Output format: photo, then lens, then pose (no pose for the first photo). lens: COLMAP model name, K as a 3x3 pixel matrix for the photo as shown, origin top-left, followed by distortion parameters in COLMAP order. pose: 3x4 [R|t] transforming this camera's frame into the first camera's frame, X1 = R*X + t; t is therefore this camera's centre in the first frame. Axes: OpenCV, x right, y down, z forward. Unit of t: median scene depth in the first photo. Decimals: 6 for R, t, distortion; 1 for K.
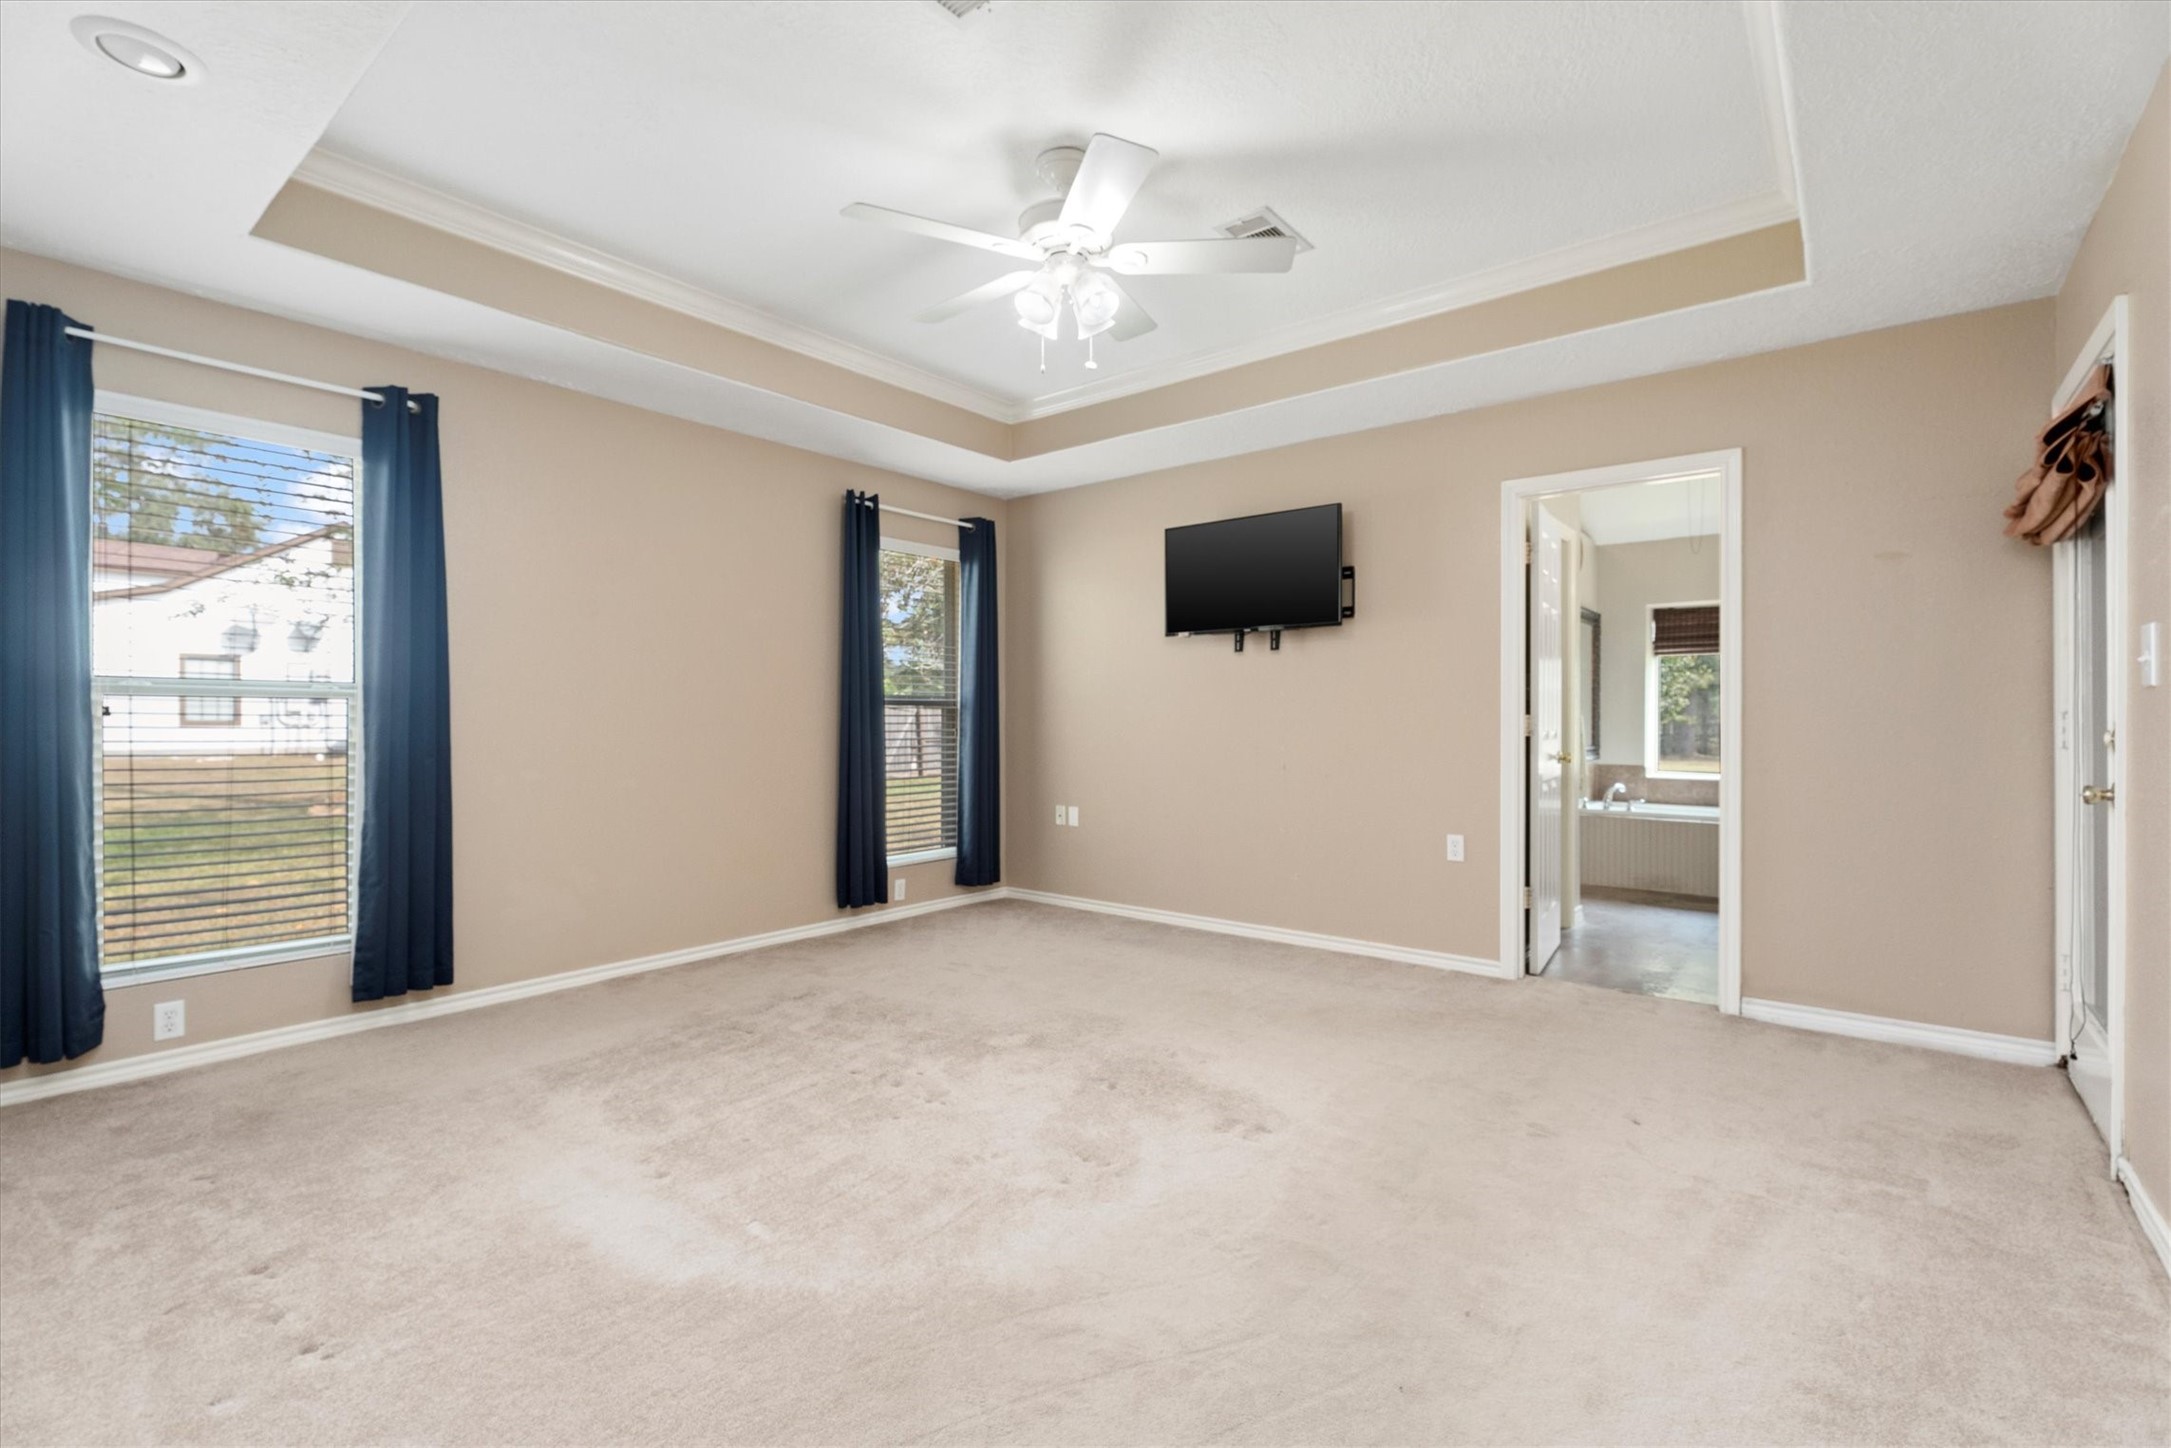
lens RADIAL K [[985.0, 0, 1080.3], [0, 985.0, 728.2], [0, 0, 1]] dist [0.008668, -0.000823]
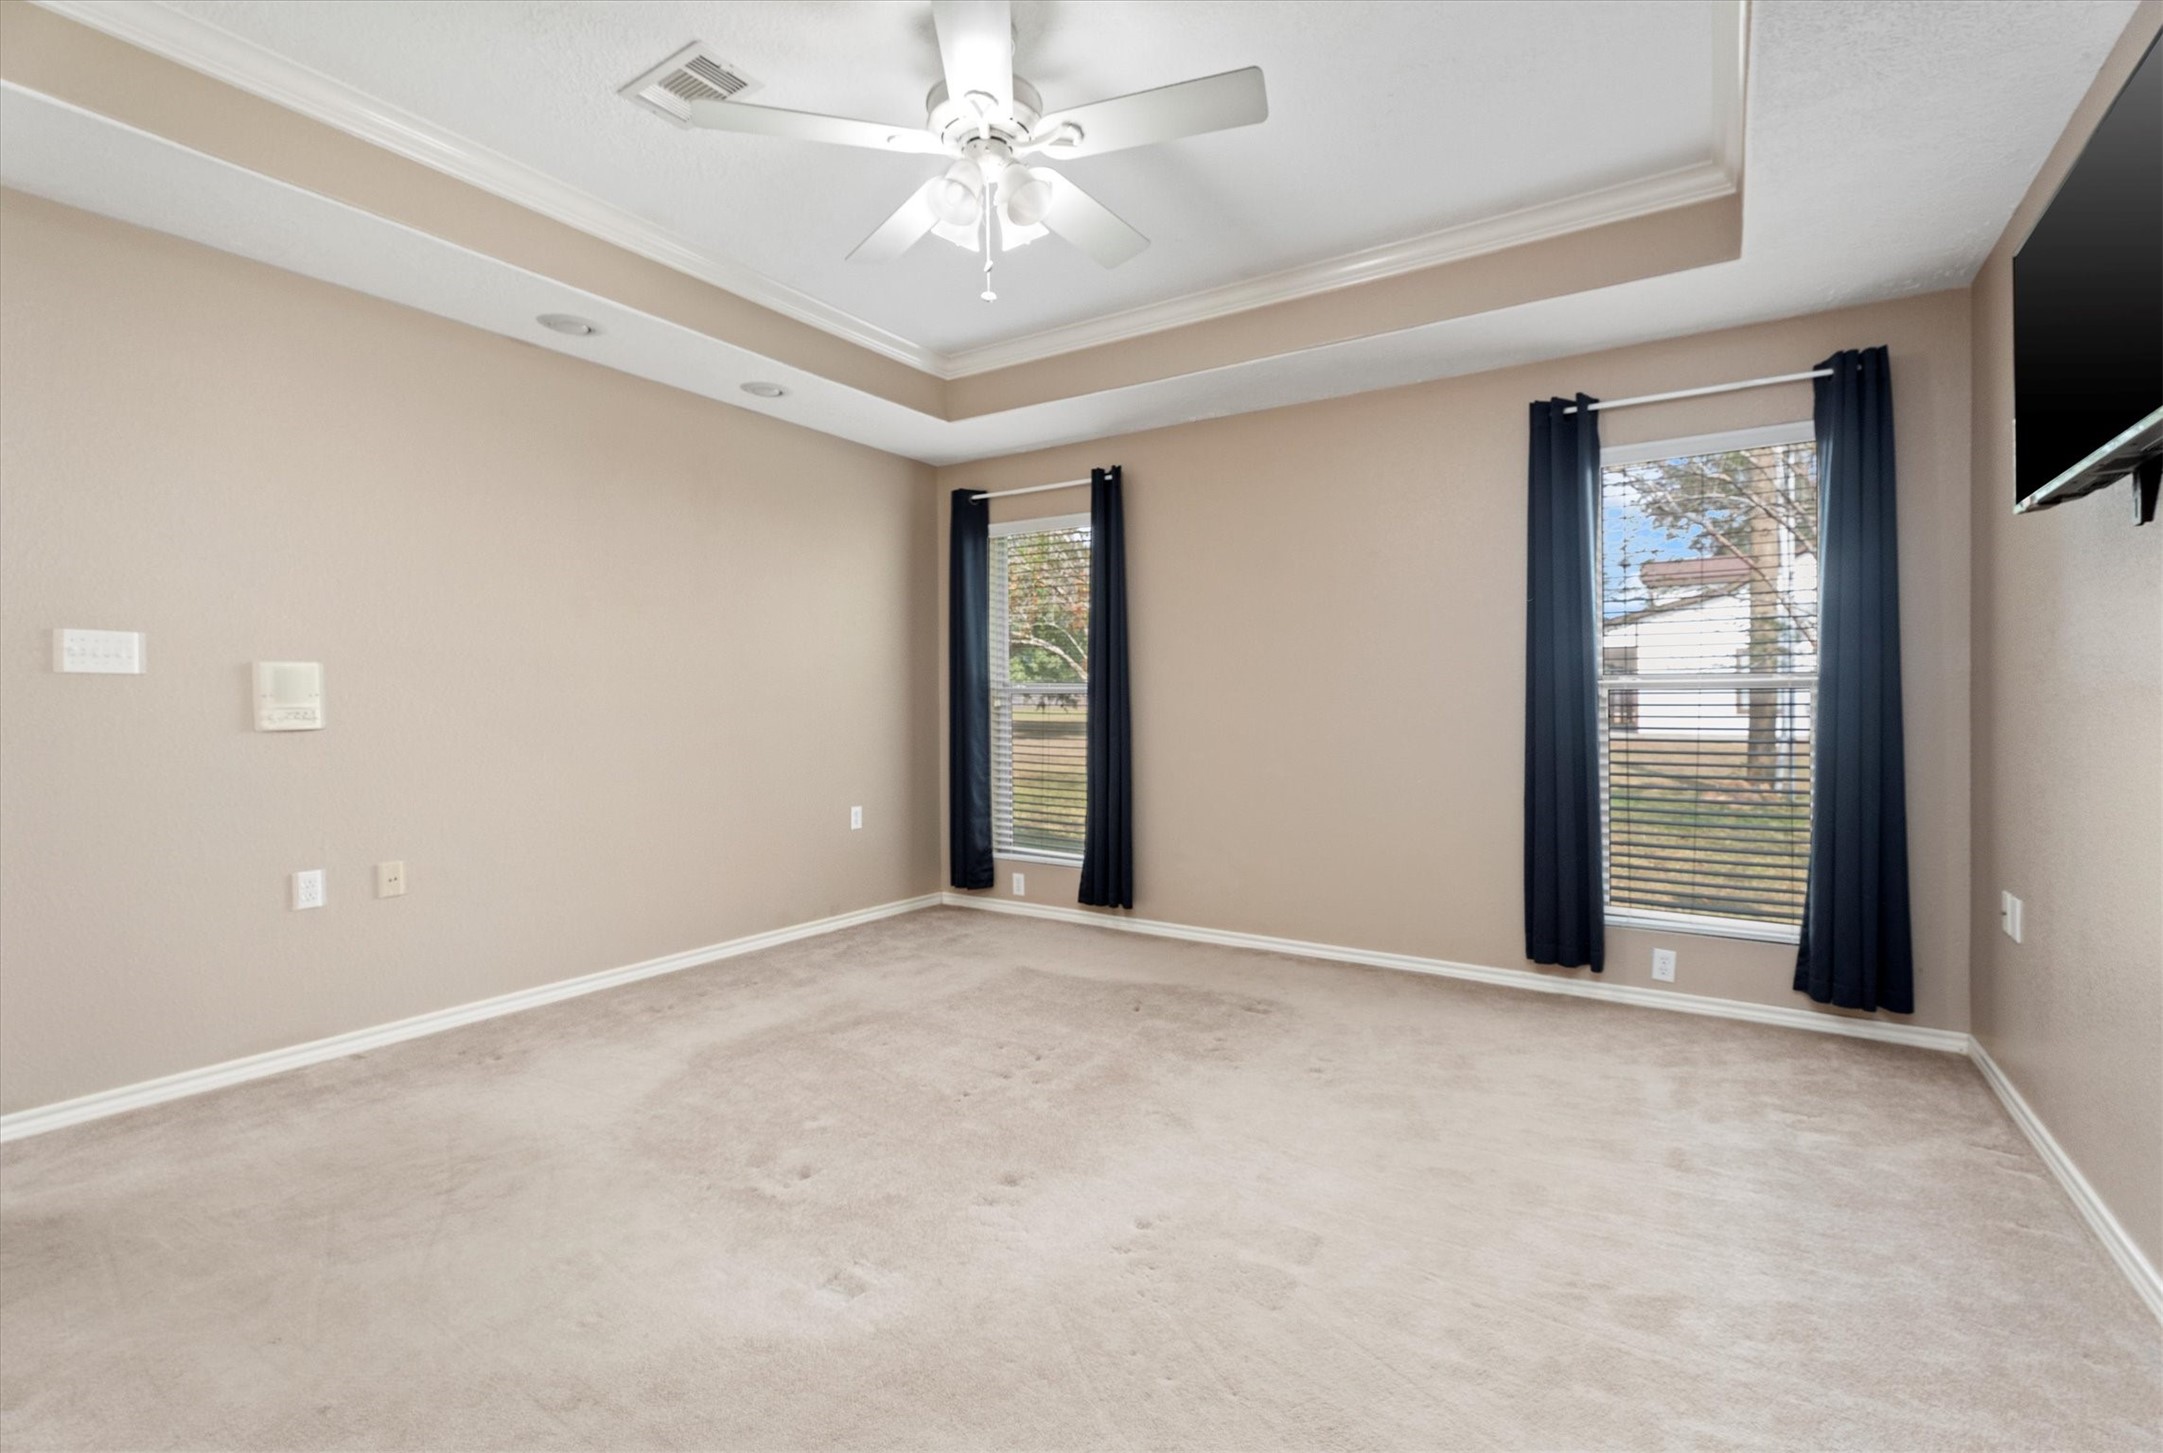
lens RADIAL K [[974.4, 0, 1084.2], [0, 974.4, 715.6], [0, 0, 1]] dist [0.005260, 0.000558]
pose [[0.103908, 0.008681, -0.994549, 0.451794], [-0.011388, 0.999907, 0.007538, -0.005394], [0.994522, 0.010542, 0.103997, 0.564594]]
